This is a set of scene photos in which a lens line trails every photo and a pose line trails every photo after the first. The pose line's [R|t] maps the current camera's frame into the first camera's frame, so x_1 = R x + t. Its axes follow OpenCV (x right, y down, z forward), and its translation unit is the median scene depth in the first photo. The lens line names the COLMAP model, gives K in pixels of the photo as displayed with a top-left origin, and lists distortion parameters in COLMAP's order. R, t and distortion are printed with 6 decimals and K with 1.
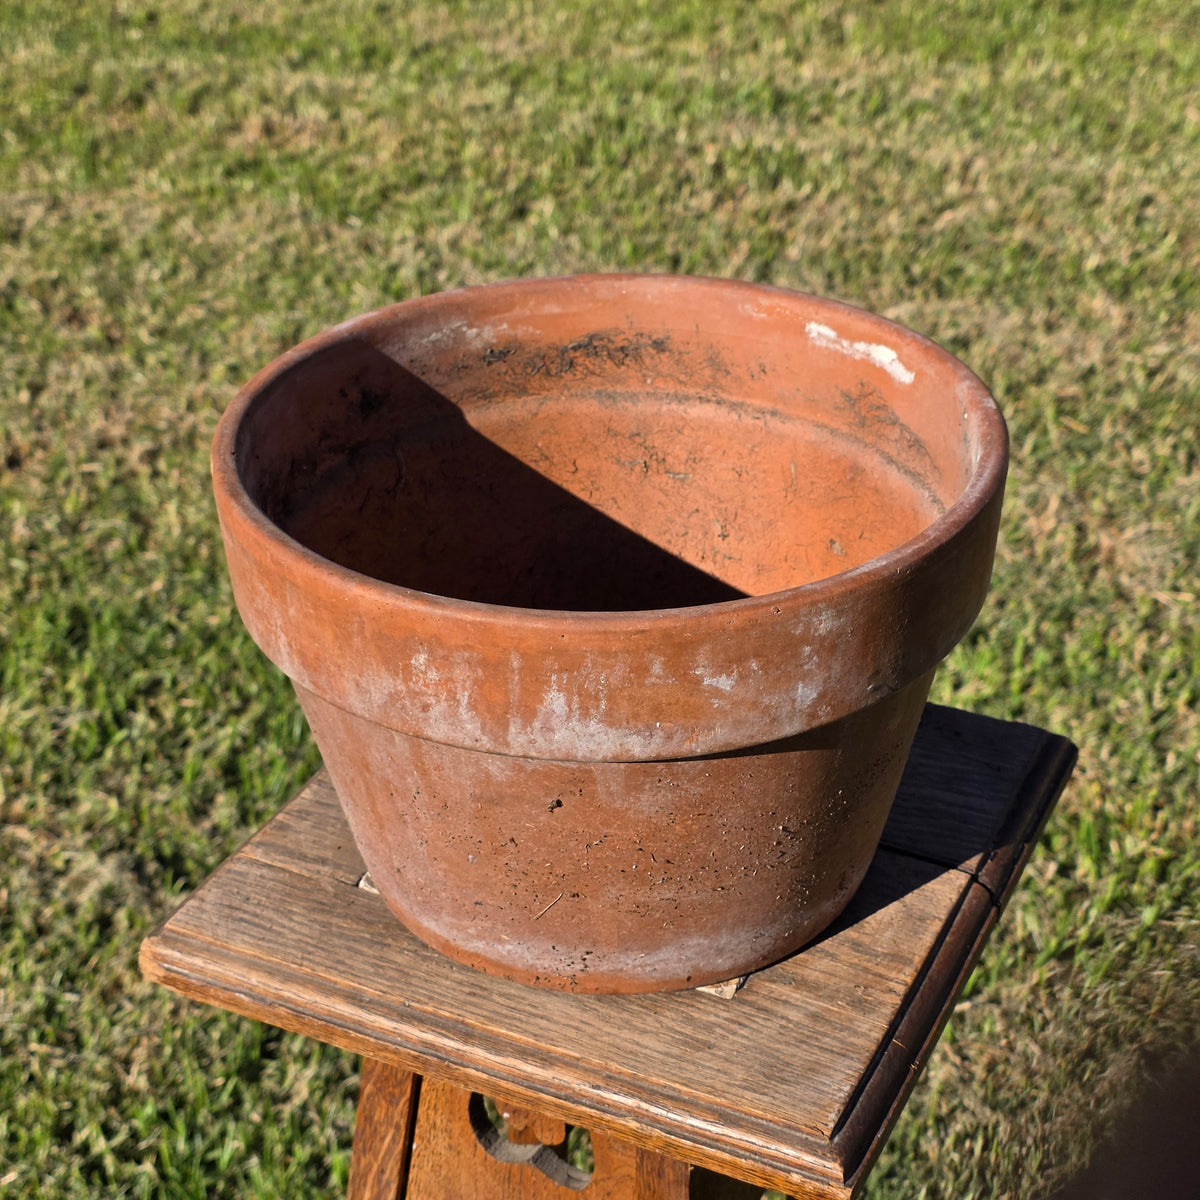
lens RADIAL K [[2136.3, 0, 604.0], [0, 2136.3, 581.5], [0, 0, 1]] dist [0.203503, -0.428697]
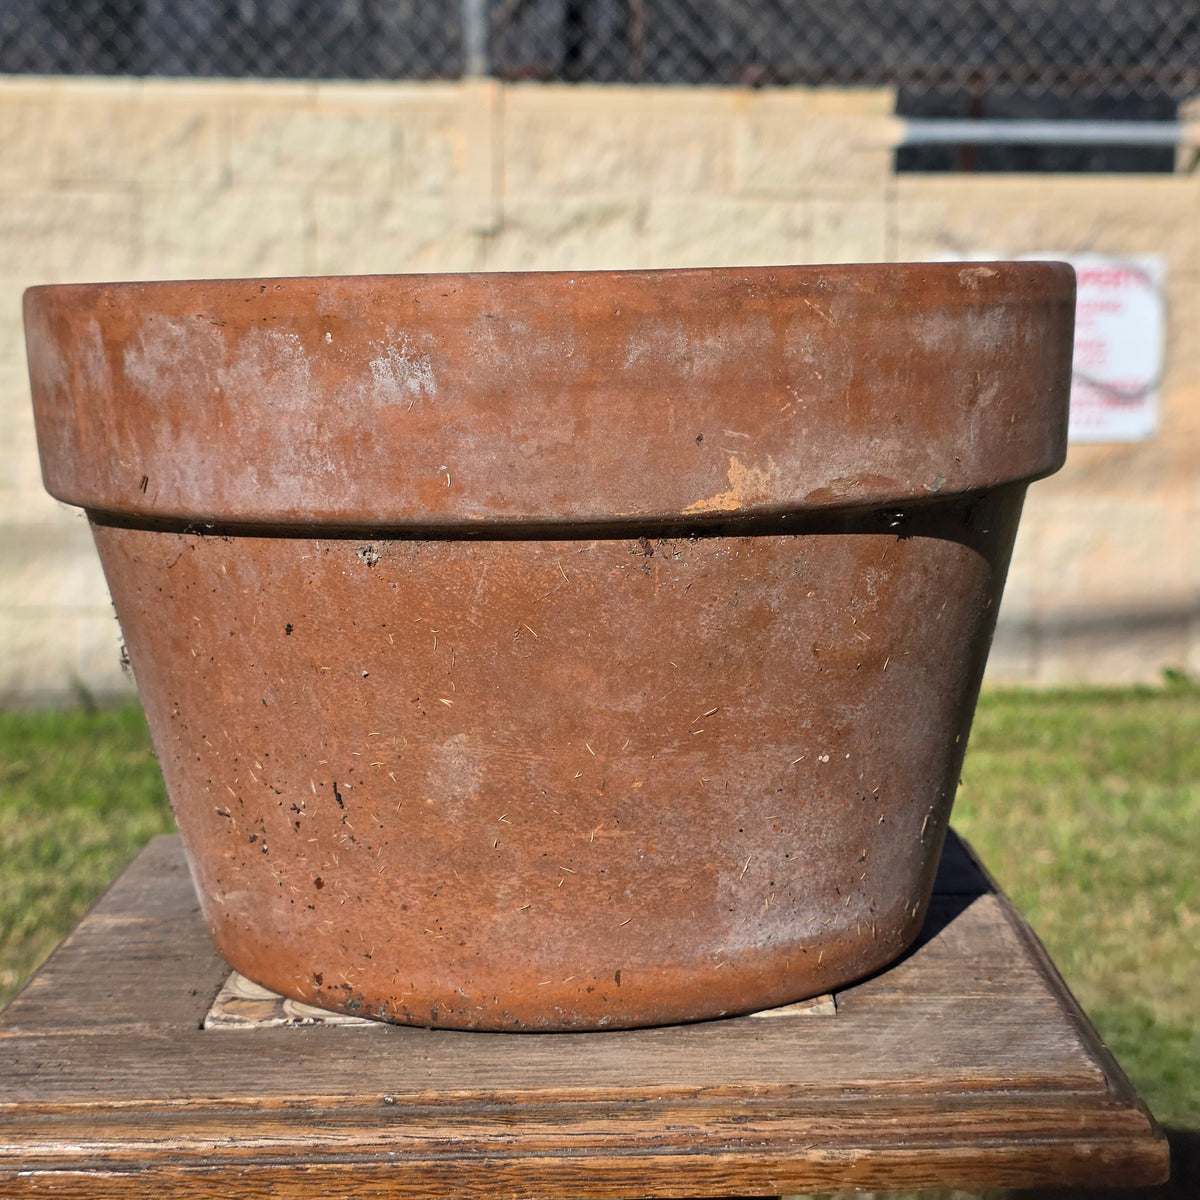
lens RADIAL K [[2125.4, 0, 611.9], [0, 2125.4, 585.1], [0, 0, 1]] dist [0.142145, -0.442518]
pose [[0.901105, -0.048492, 0.430881, -0.336226], [0.218423, 0.909200, -0.354466, 0.336764], [-0.374568, 0.413525, 0.829877, 0.454704]]
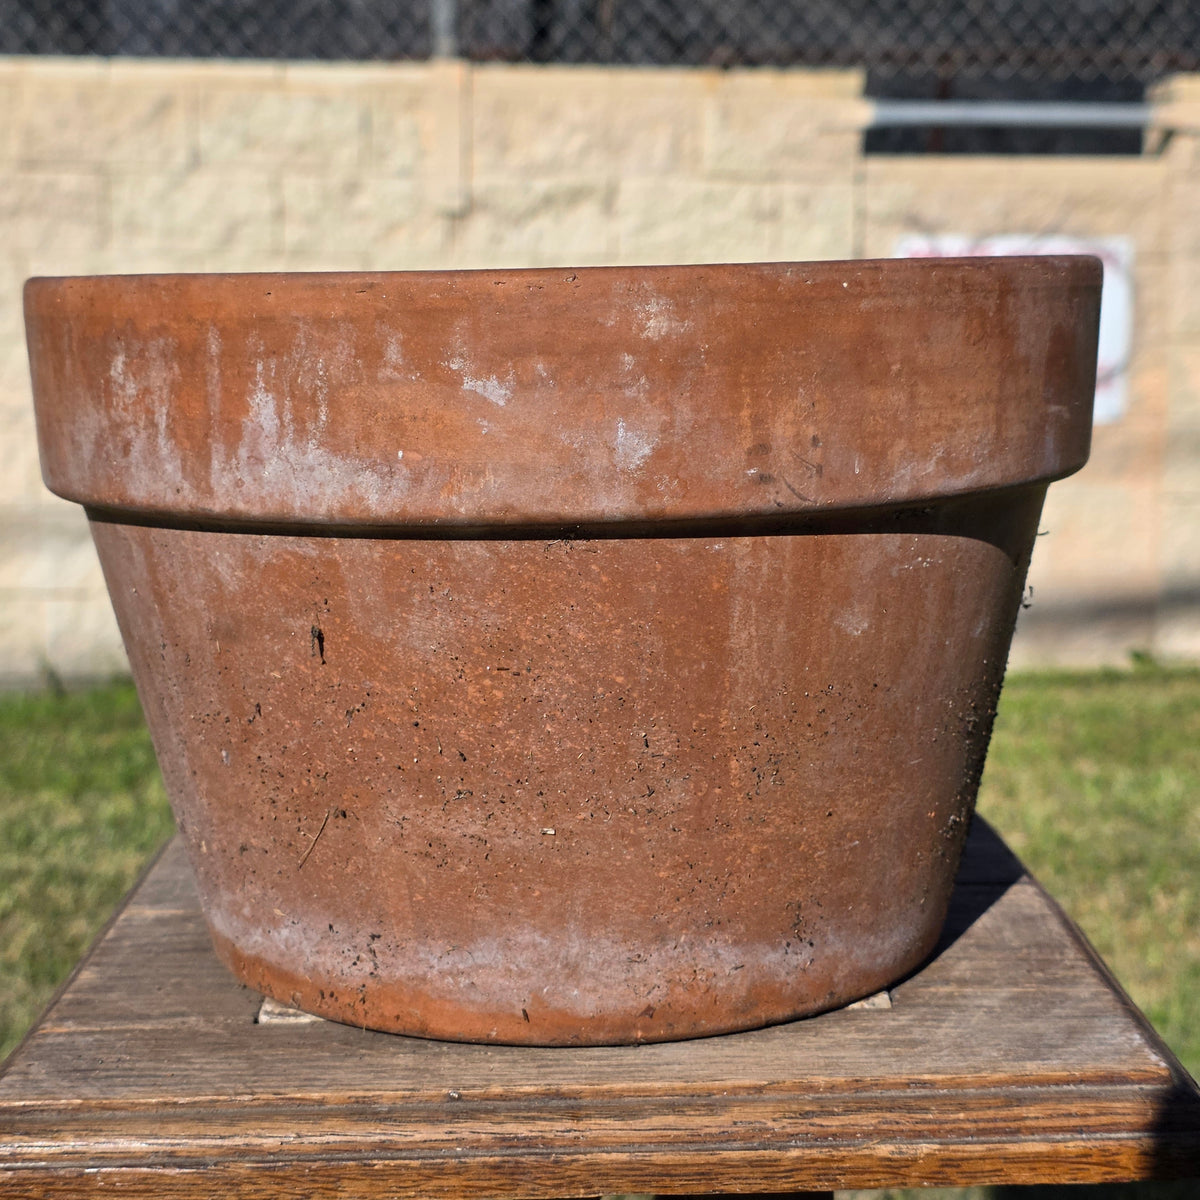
lens RADIAL K [[2123.4, 0, 586.5], [0, 2123.4, 579.4], [0, 0, 1]] dist [0.147583, -0.473040]
pose [[0.897348, -0.051945, 0.438256, -0.367224], [0.222049, 0.911338, -0.346636, 0.323606], [-0.381393, 0.408368, 0.829322, 0.468773]]
